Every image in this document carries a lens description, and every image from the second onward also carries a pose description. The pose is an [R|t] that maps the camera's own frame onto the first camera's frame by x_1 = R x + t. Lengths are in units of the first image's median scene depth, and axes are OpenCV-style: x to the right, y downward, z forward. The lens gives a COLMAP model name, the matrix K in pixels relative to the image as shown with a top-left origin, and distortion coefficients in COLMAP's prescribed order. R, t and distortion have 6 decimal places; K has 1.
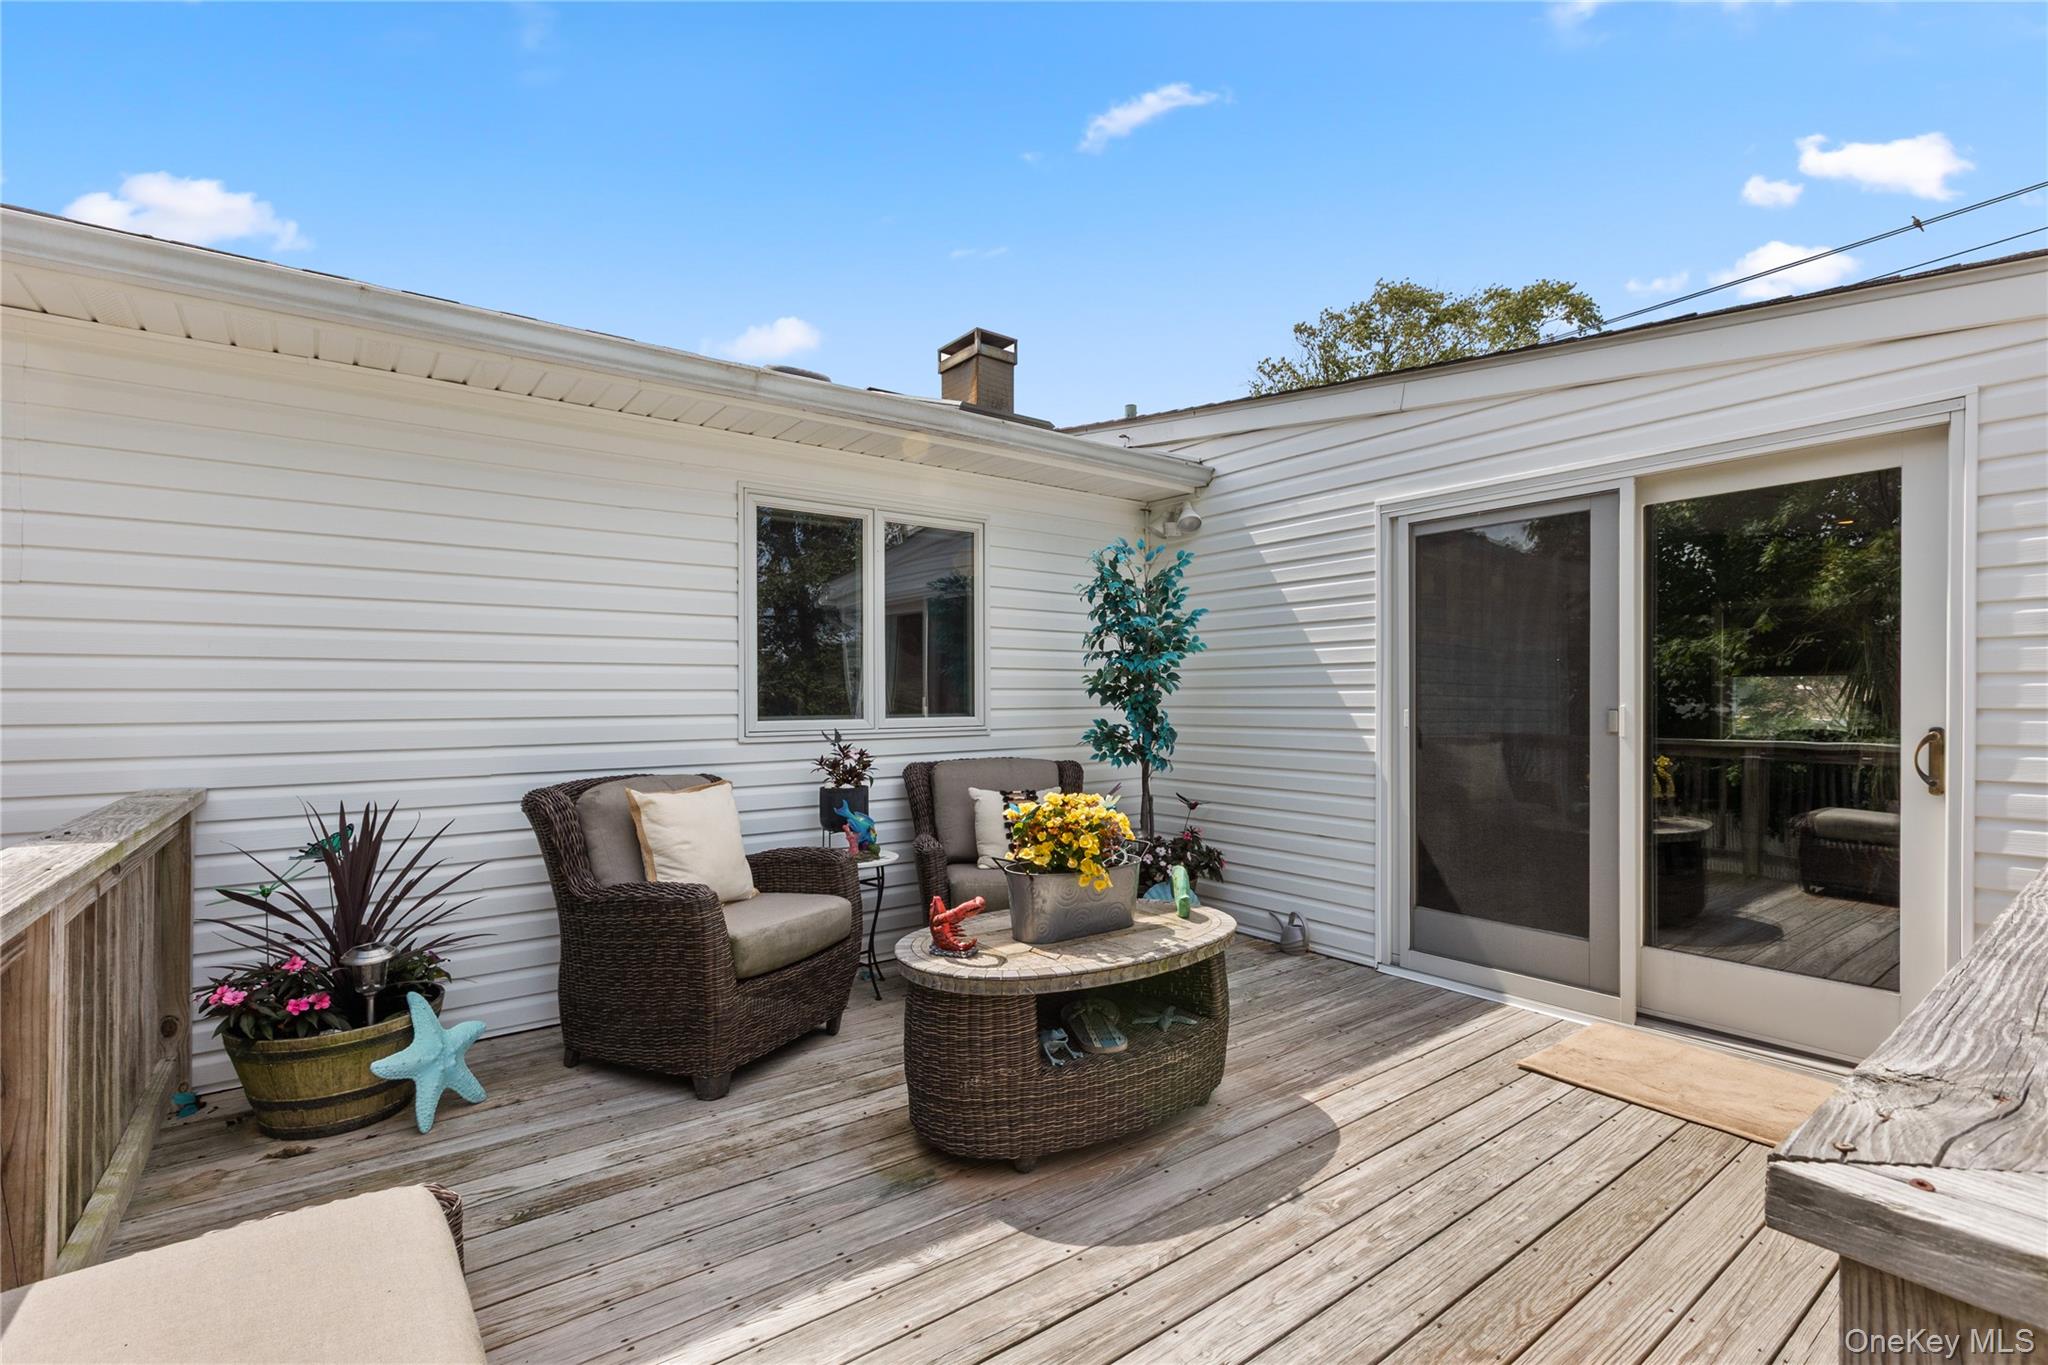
lens RADIAL K [[930.6, 0, 1017.5], [0, 930.6, 695.5], [0, 0, 1]] dist [0.004920, -0.002099]
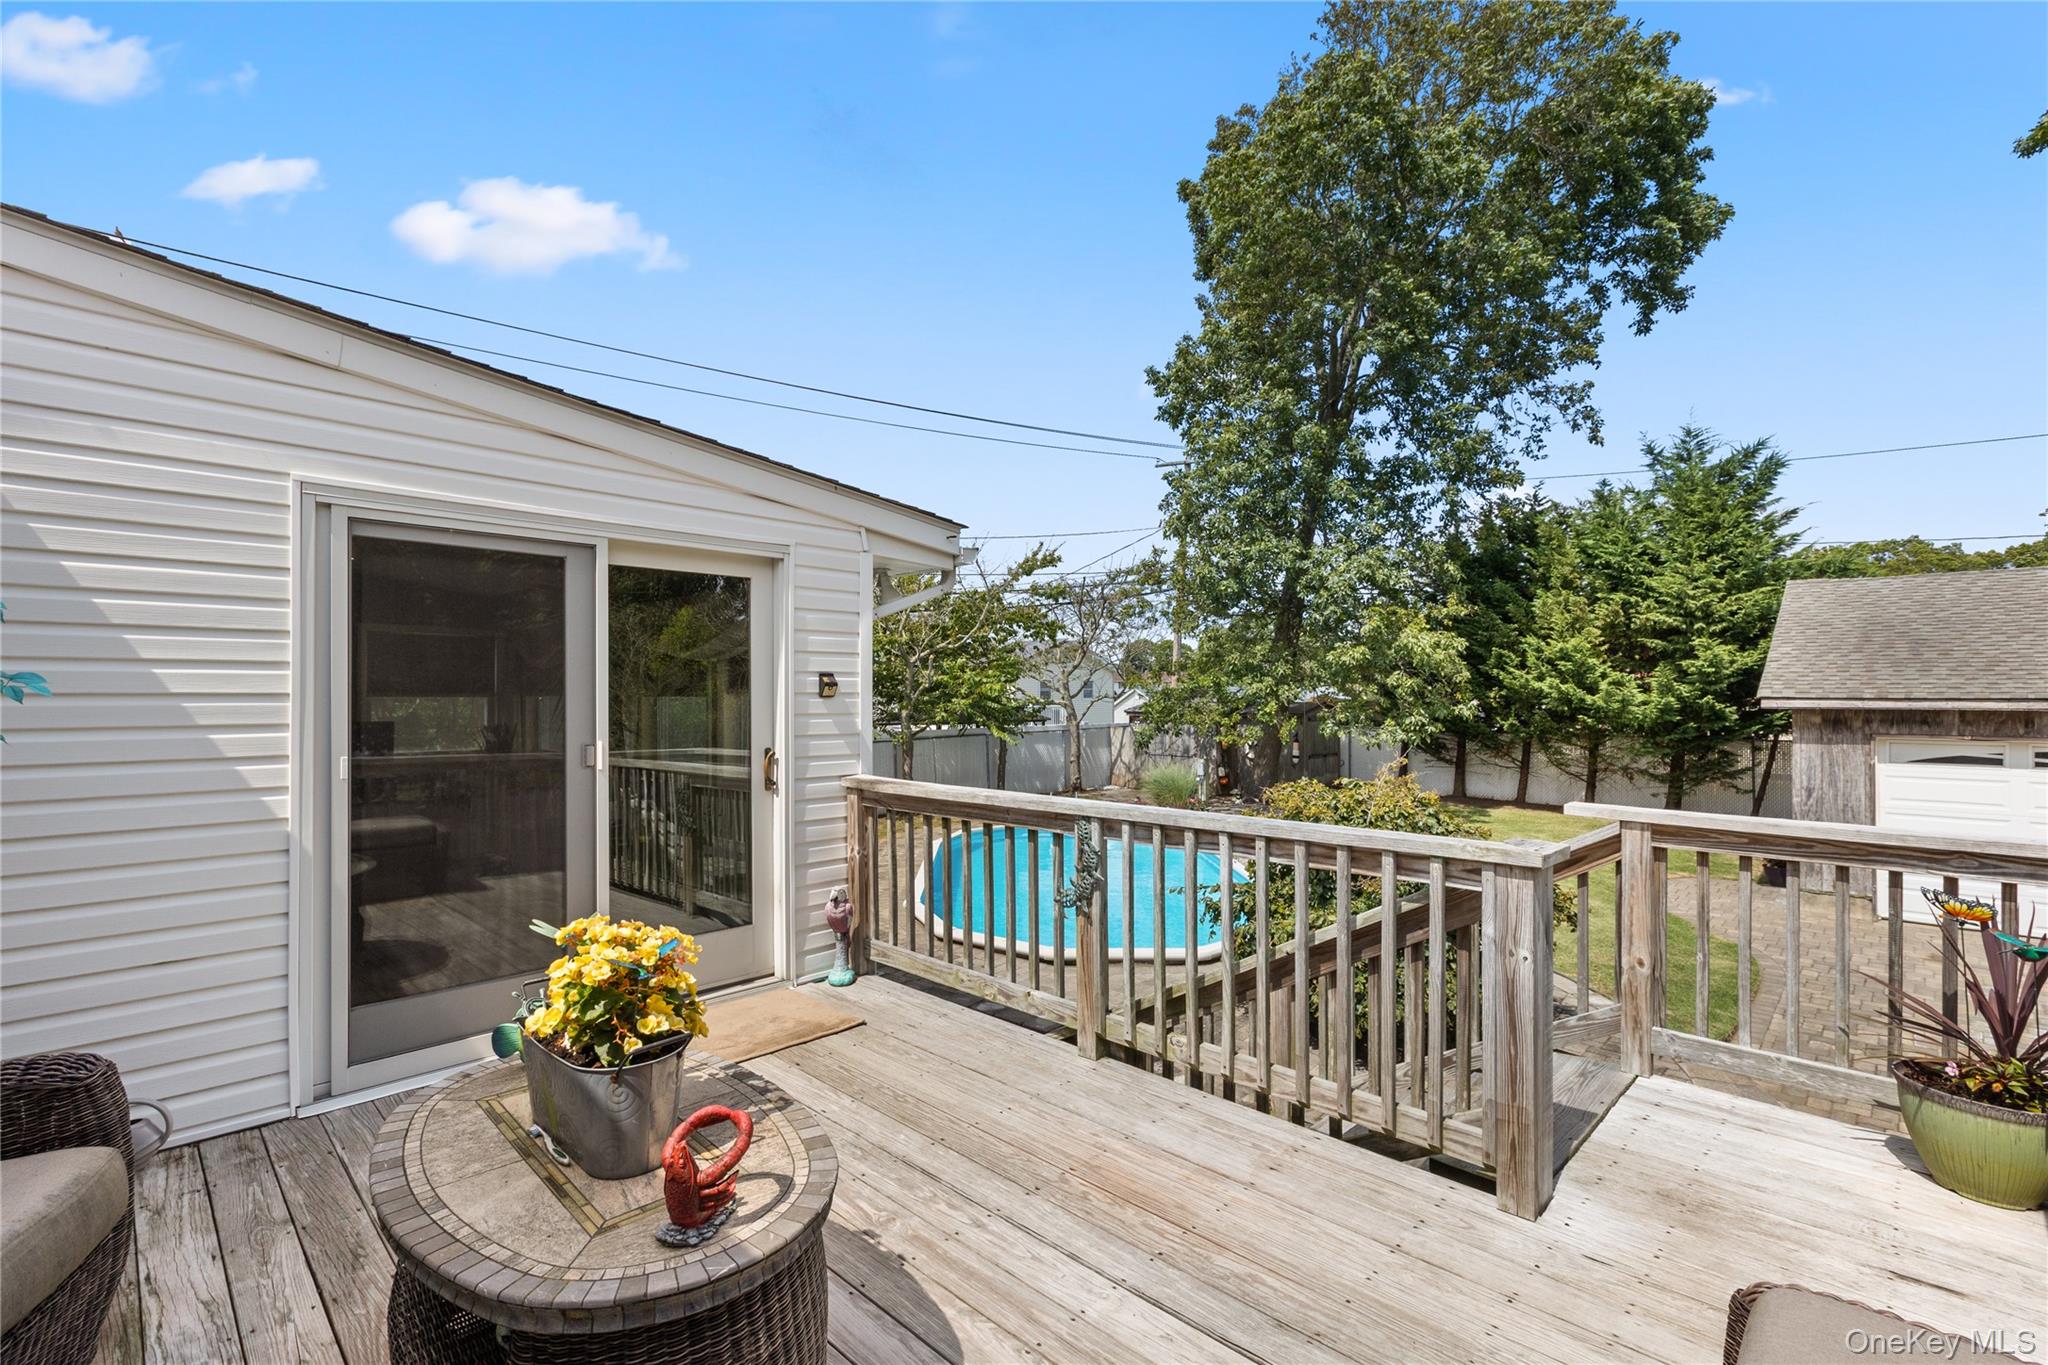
lens RADIAL K [[930.6, 0, 1021.5], [0, 930.6, 674.3], [0, 0, 1]] dist [0.004920, -0.002099]
pose [[-0.164478, 0.024641, 0.986073, -0.508332], [-0.003287, 0.999669, -0.025529, -0.040600], [-0.986375, -0.007440, -0.164342, 0.661459]]
